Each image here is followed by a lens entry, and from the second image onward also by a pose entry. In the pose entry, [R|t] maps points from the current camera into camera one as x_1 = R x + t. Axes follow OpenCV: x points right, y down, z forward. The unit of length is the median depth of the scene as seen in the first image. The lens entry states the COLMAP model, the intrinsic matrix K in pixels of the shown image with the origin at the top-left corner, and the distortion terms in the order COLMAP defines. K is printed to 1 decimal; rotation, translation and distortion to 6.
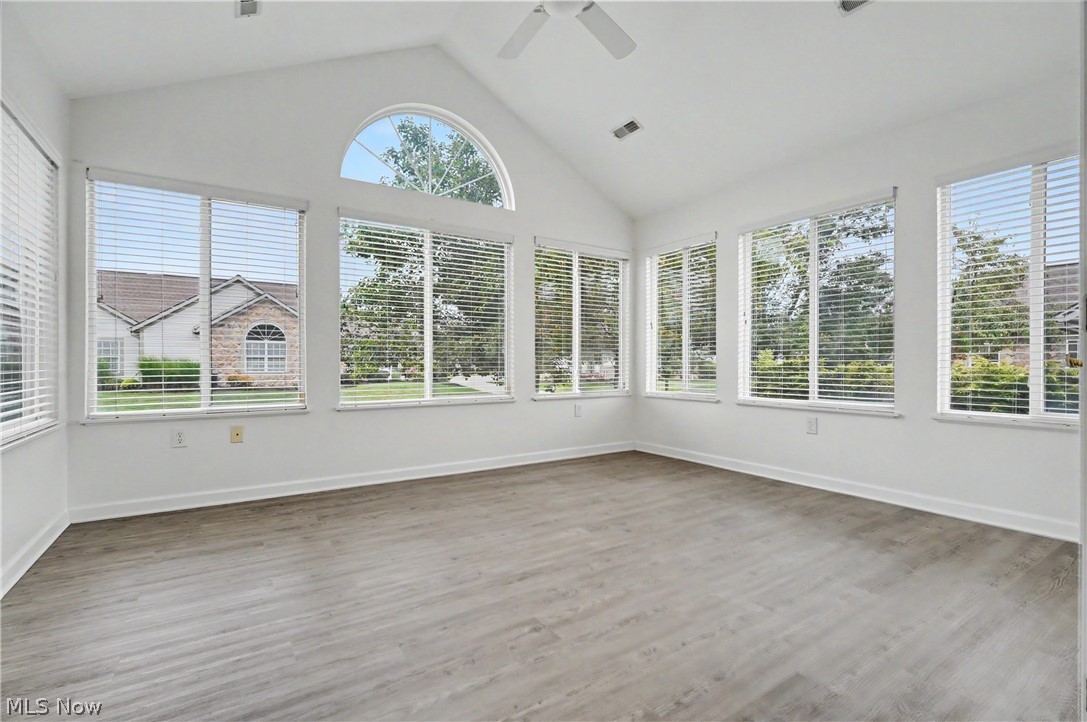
lens RADIAL K [[497.2, 0, 548.5], [0, 497.2, 364.8], [0, 0, 1]] dist [-0.015216, 0.001787]
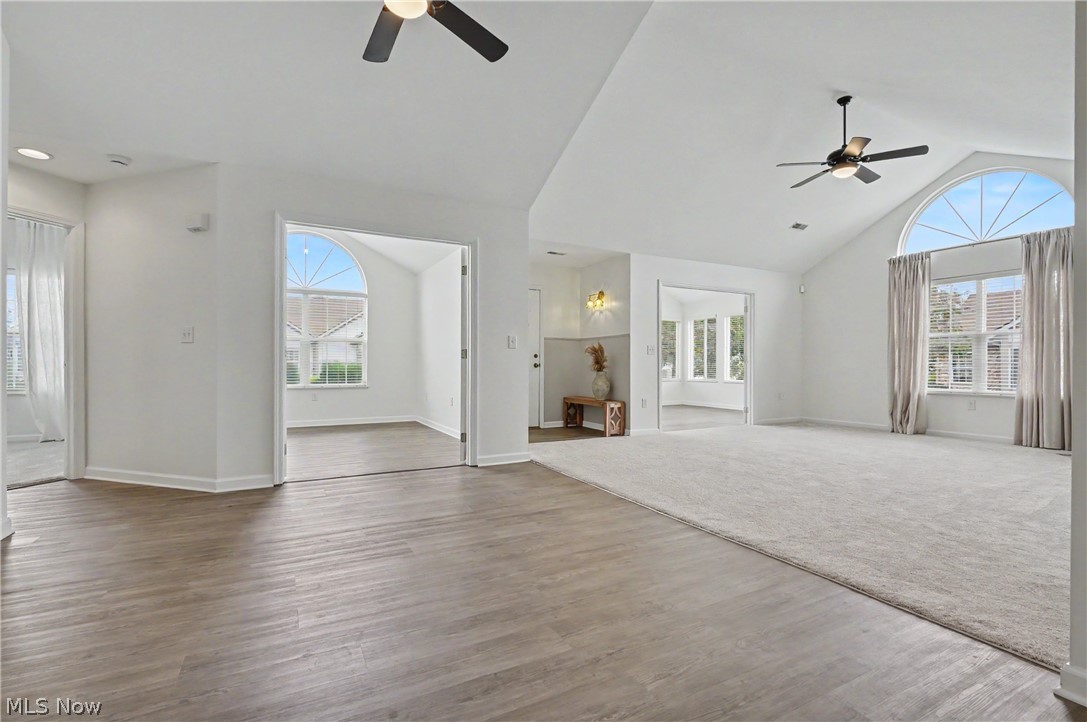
lens RADIAL K [[497.2, 0, 539.1], [0, 497.2, 366.3], [0, 0, 1]] dist [-0.015216, 0.001787]
pose [[0.994368, 0.005235, -0.105855, -0.254331], [-0.005761, 0.999972, -0.004671, 0.009332], [0.105828, 0.005255, 0.994371, -1.425437]]
